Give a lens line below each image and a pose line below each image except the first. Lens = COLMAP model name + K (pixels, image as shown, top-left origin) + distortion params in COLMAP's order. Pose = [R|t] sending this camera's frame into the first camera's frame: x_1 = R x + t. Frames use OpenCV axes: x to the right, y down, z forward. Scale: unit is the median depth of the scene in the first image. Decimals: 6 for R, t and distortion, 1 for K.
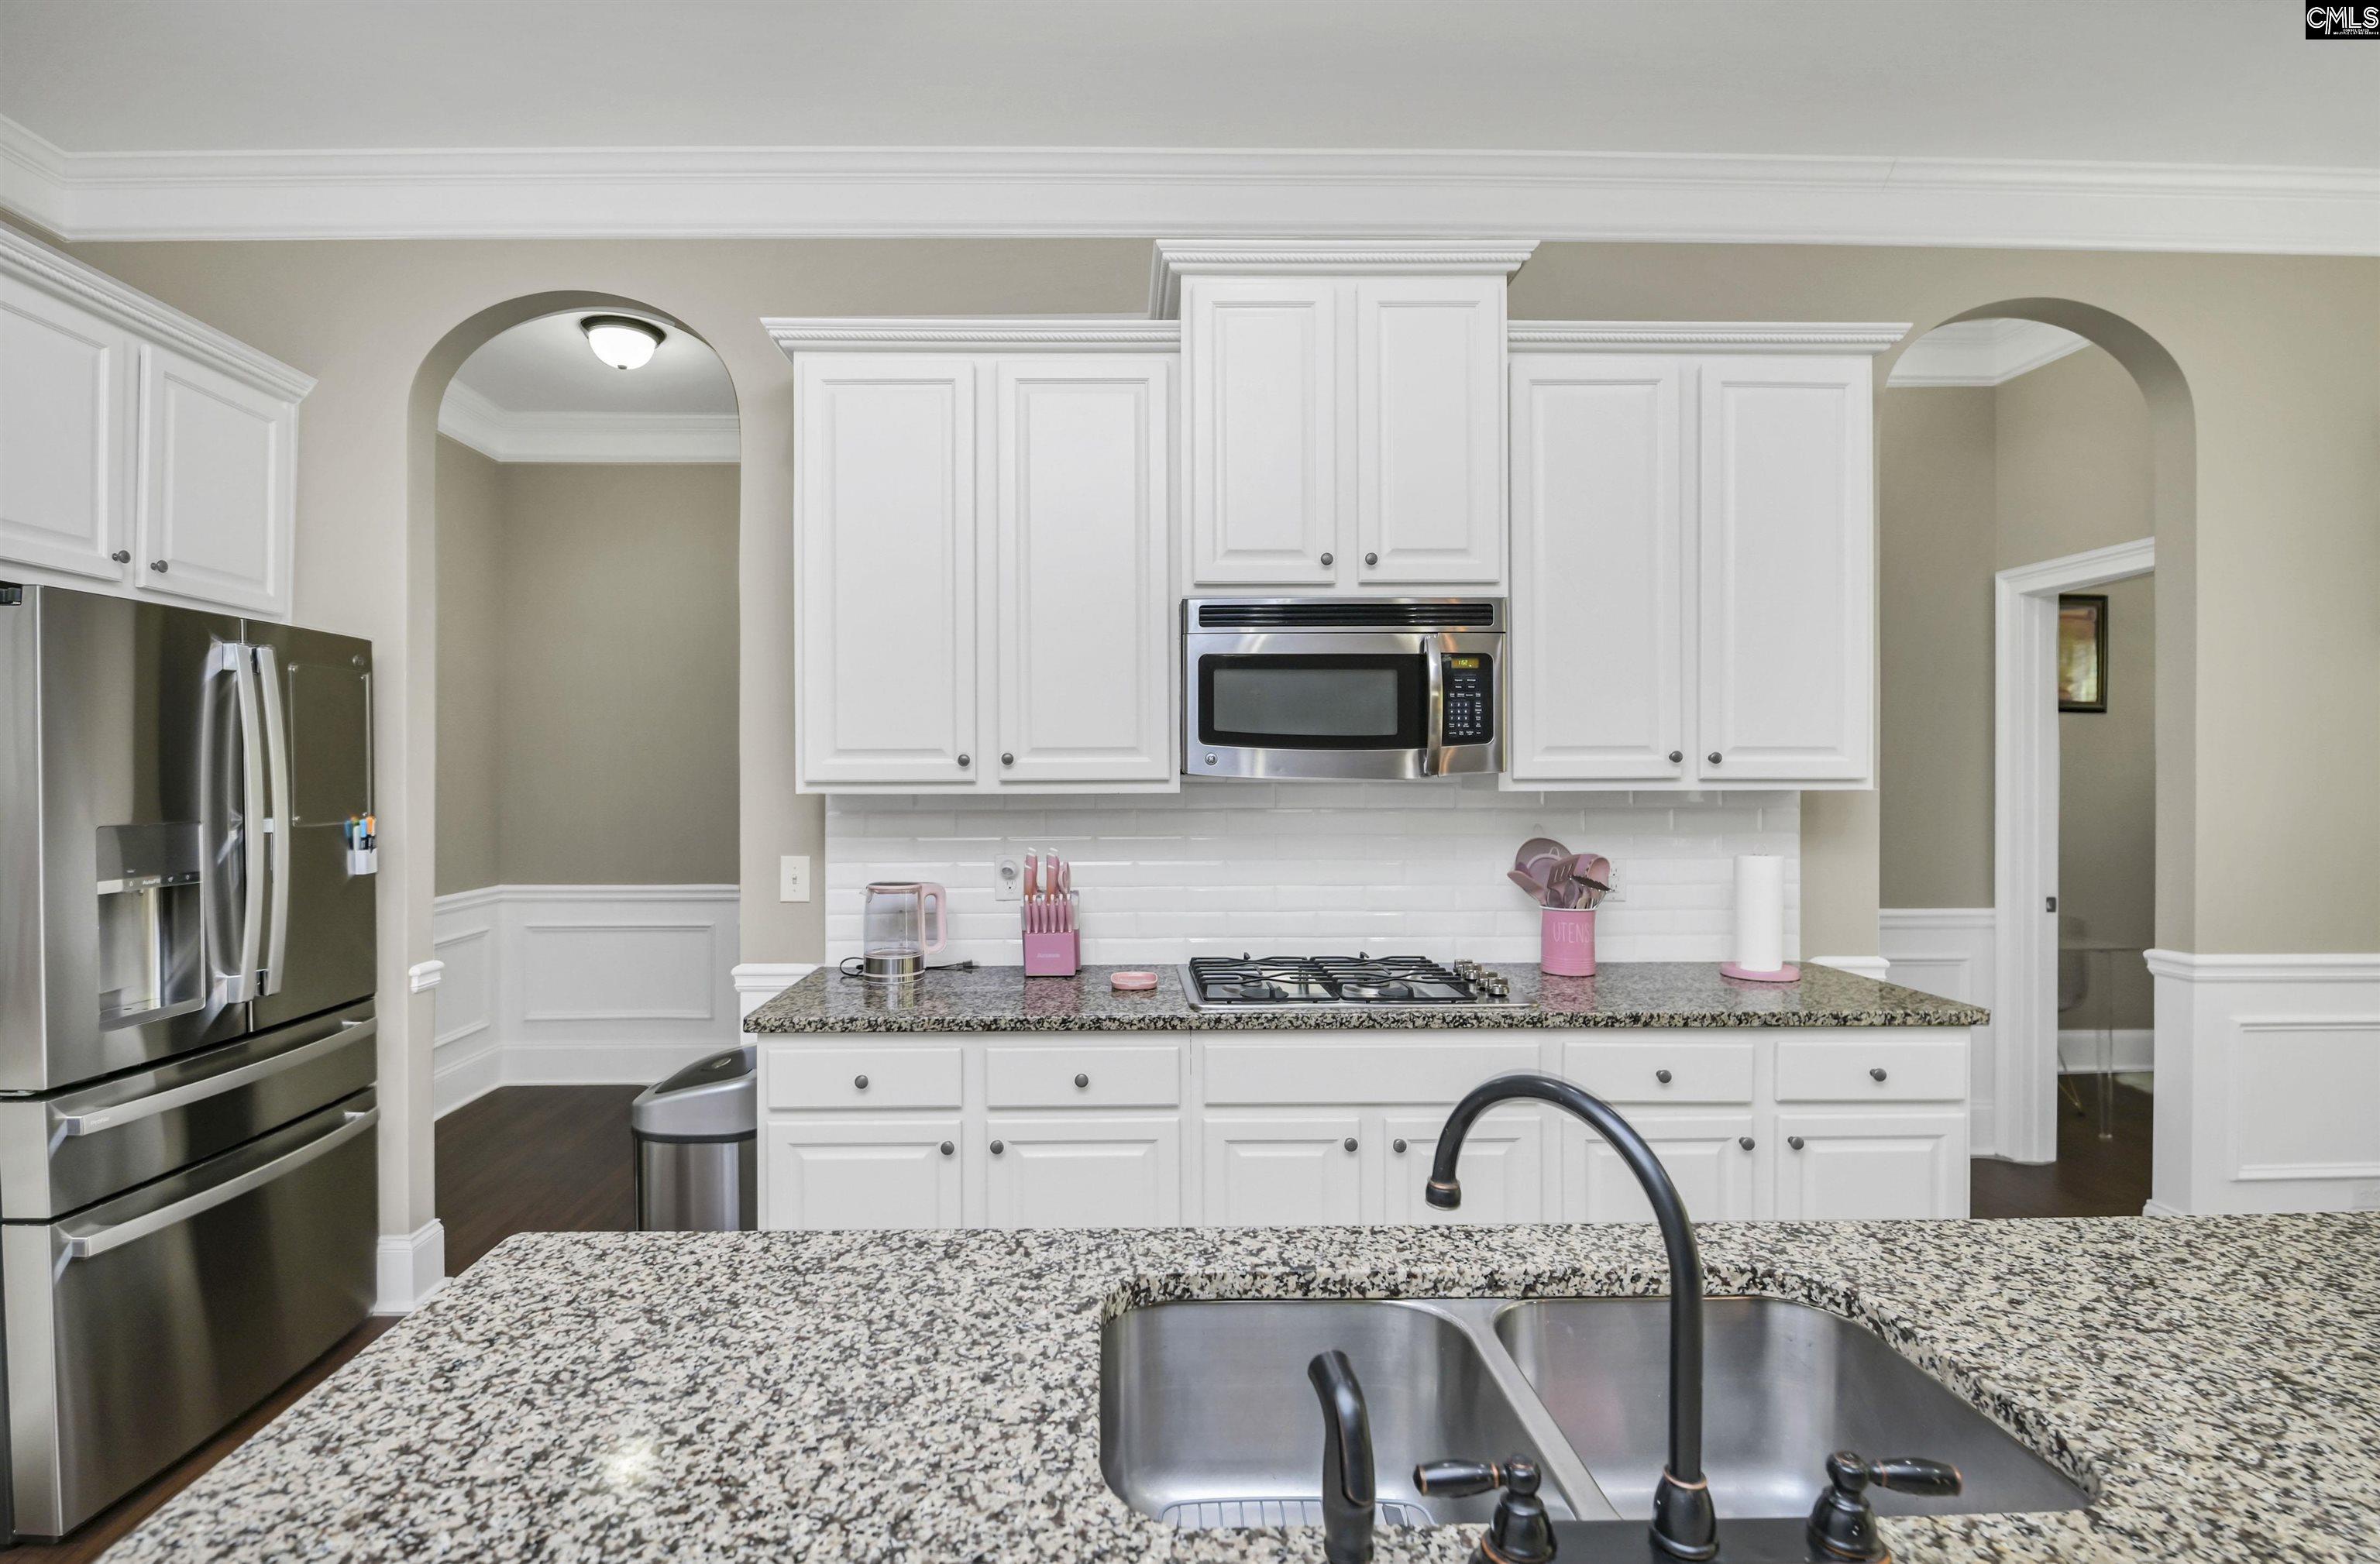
lens RADIAL K [[1341.0, 0, 1224.6], [0, 1341.0, 745.6], [0, 0, 1]] dist [-0.003424, -0.000735]
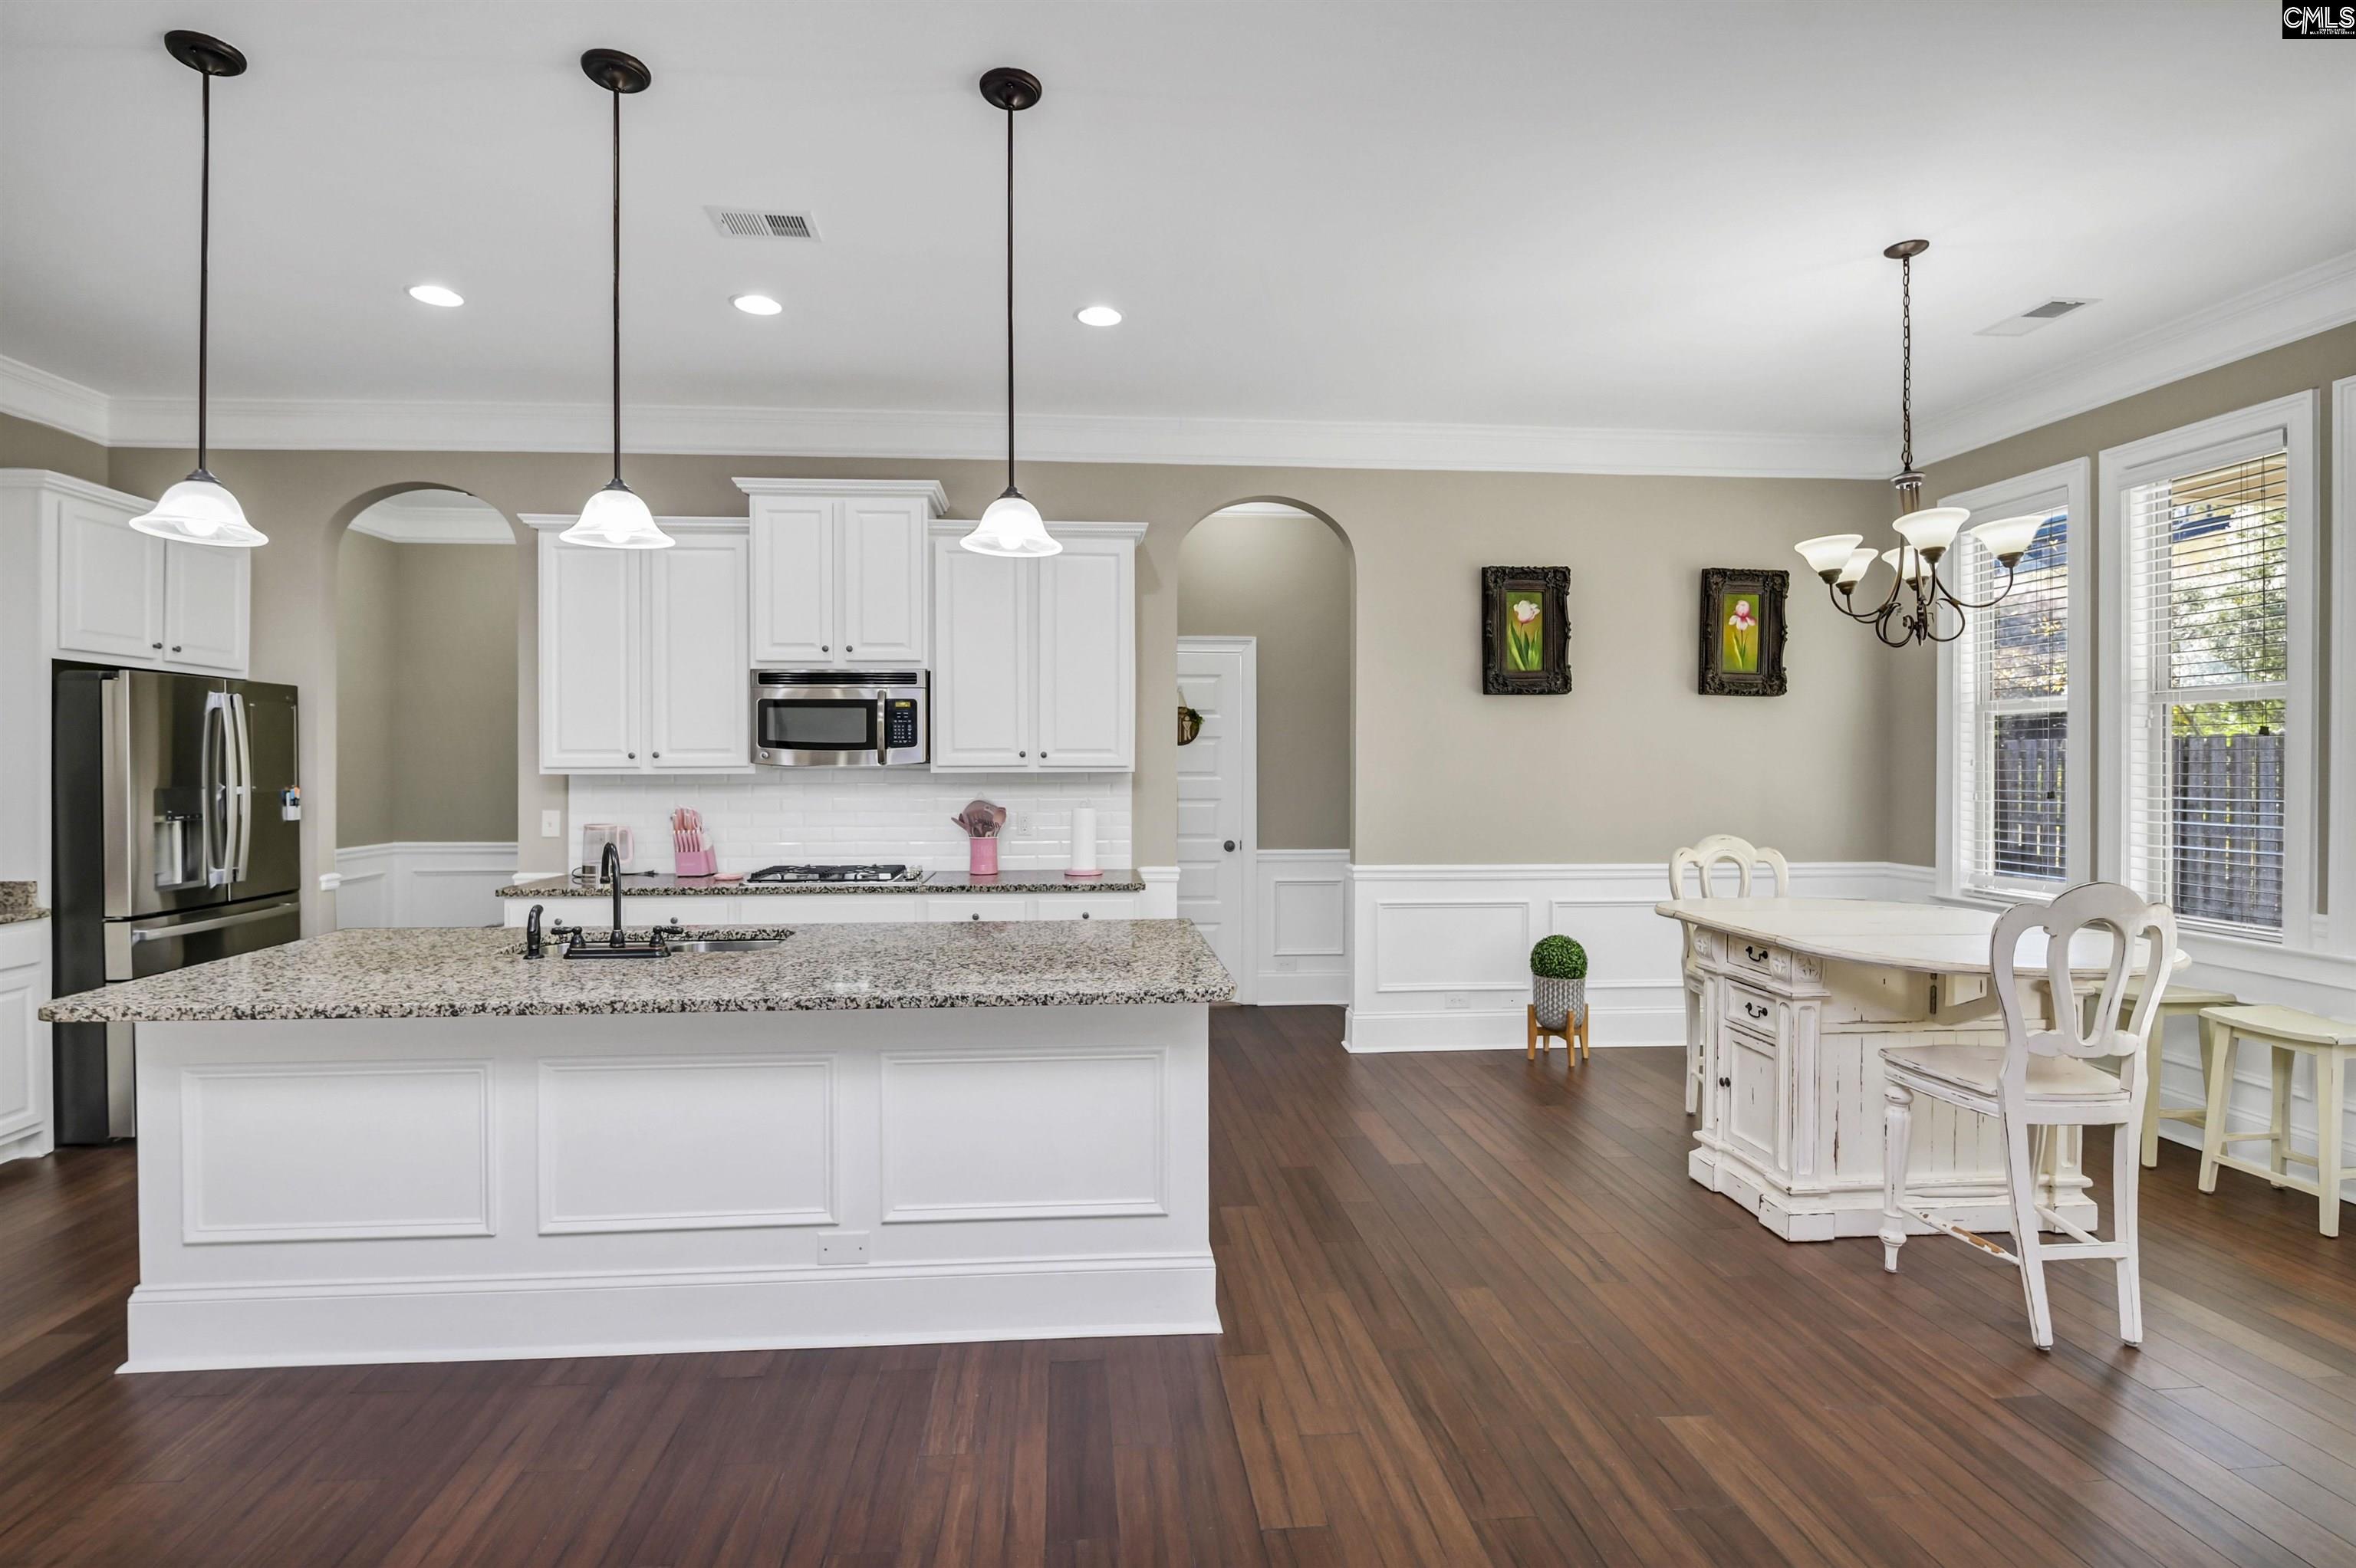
lens RADIAL K [[1170.3, 0, 1177.6], [0, 1170.3, 756.4], [0, 0, 1]] dist [-0.000305, -0.017733]
pose [[0.997561, 0.000319, 0.069804, 0.436846], [-0.000498, 0.999997, 0.002544, 0.006997], [-0.069803, -0.002573, 0.997557, -0.645791]]
